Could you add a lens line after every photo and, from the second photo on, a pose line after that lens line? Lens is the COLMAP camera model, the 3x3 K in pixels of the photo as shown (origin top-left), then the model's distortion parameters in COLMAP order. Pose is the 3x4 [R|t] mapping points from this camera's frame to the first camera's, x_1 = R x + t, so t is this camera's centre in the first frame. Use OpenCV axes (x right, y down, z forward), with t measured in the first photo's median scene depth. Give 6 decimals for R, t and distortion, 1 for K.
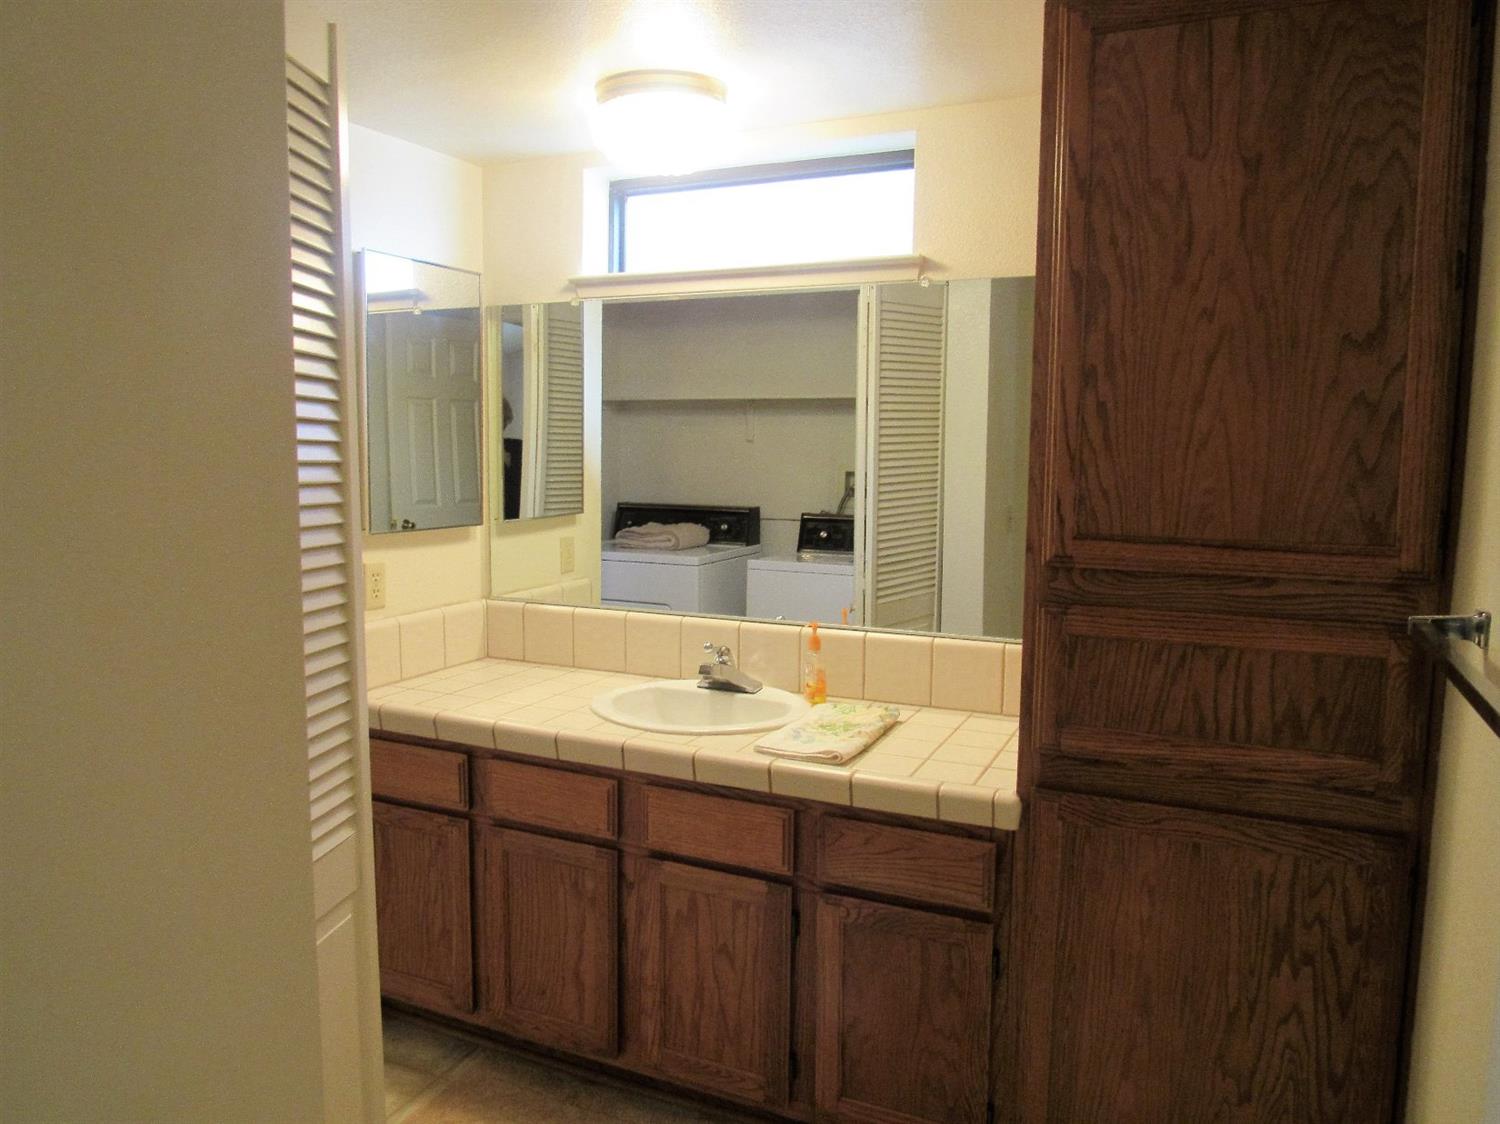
lens RADIAL K [[1070.5, 0, 750.0], [0, 1070.5, 562.0], [0, 0, 1]] dist [-0.020278, 0.001164]
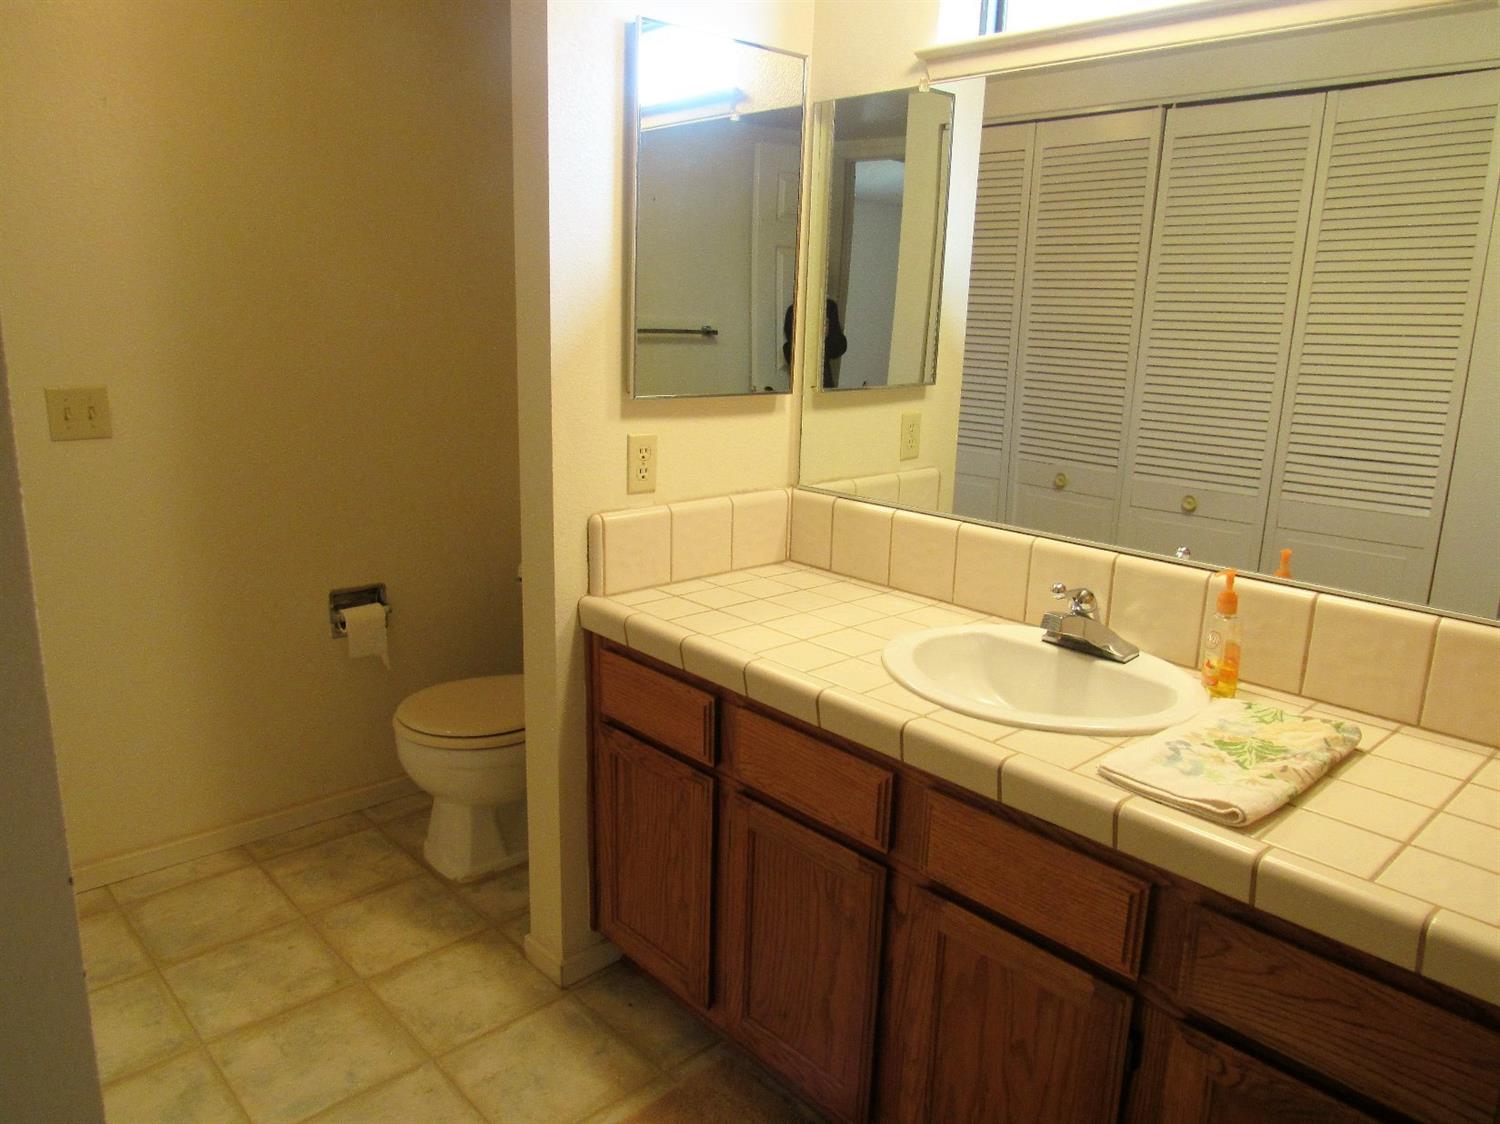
lens RADIAL K [[1070.5, 0, 750.0], [0, 1070.5, 562.0], [0, 0, 1]] dist [-0.020278, 0.001164]
pose [[0.923576, 0.105369, -0.368653, 0.030896], [-0.060609, 0.989530, 0.130987, -0.017065], [0.378595, -0.098632, 0.920292, 0.322226]]
